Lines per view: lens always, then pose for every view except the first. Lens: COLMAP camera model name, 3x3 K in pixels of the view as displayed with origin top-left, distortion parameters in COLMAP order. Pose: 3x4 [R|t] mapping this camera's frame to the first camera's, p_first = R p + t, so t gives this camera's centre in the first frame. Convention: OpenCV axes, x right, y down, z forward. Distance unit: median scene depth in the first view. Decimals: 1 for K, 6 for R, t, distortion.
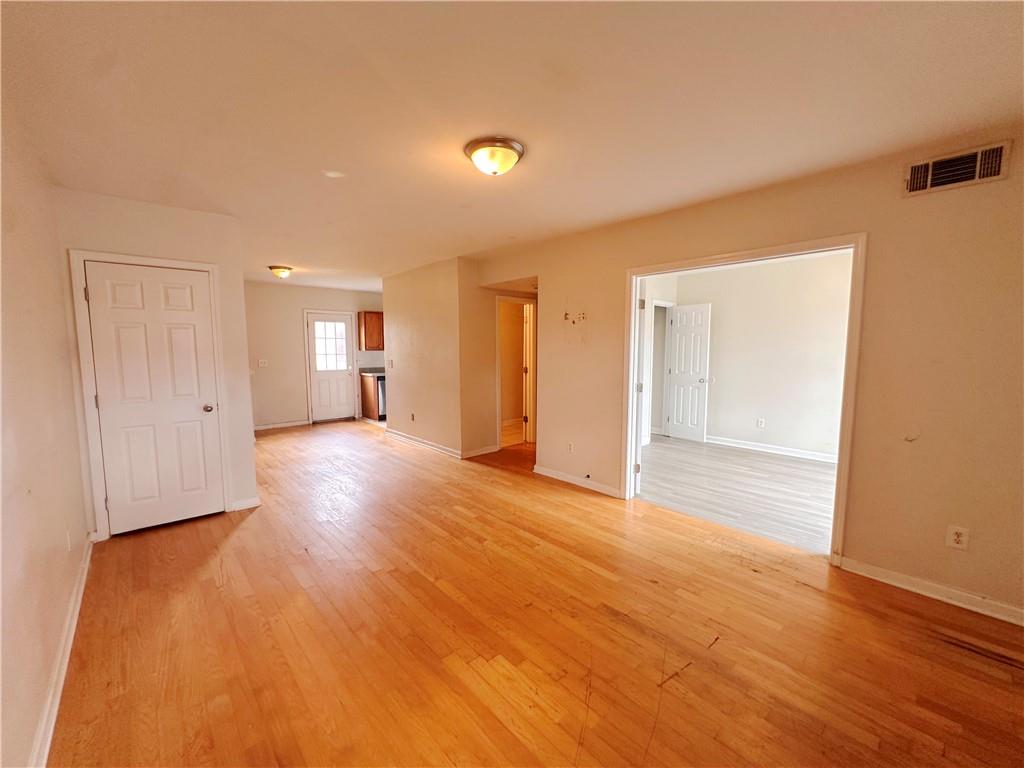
lens RADIAL K [[413.2, 0, 512.0], [0, 413.2, 384.0], [0, 0, 1]] dist [0.000074, 0.000193]
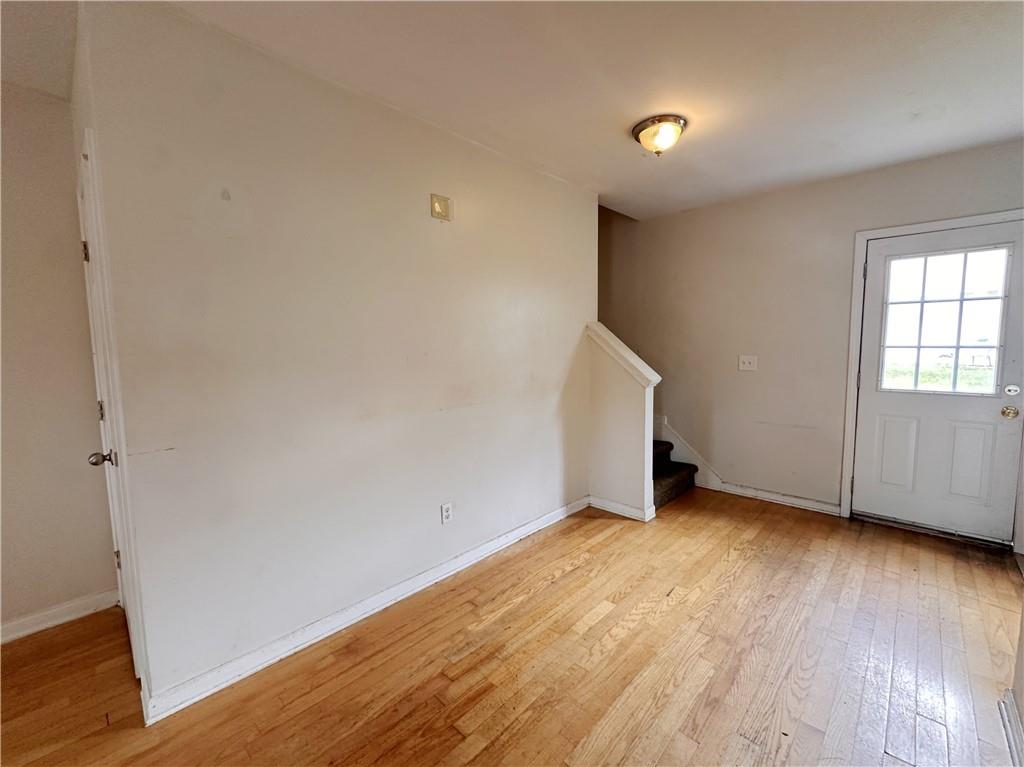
lens RADIAL K [[413.2, 0, 512.0], [0, 413.2, 383.5], [0, 0, 1]] dist [0.000074, 0.000193]
pose [[0.072117, 0.088909, -0.993426, -0.112580], [-0.080164, 0.993313, 0.083080, -0.041920], [0.994169, 0.073646, 0.078762, 0.623854]]
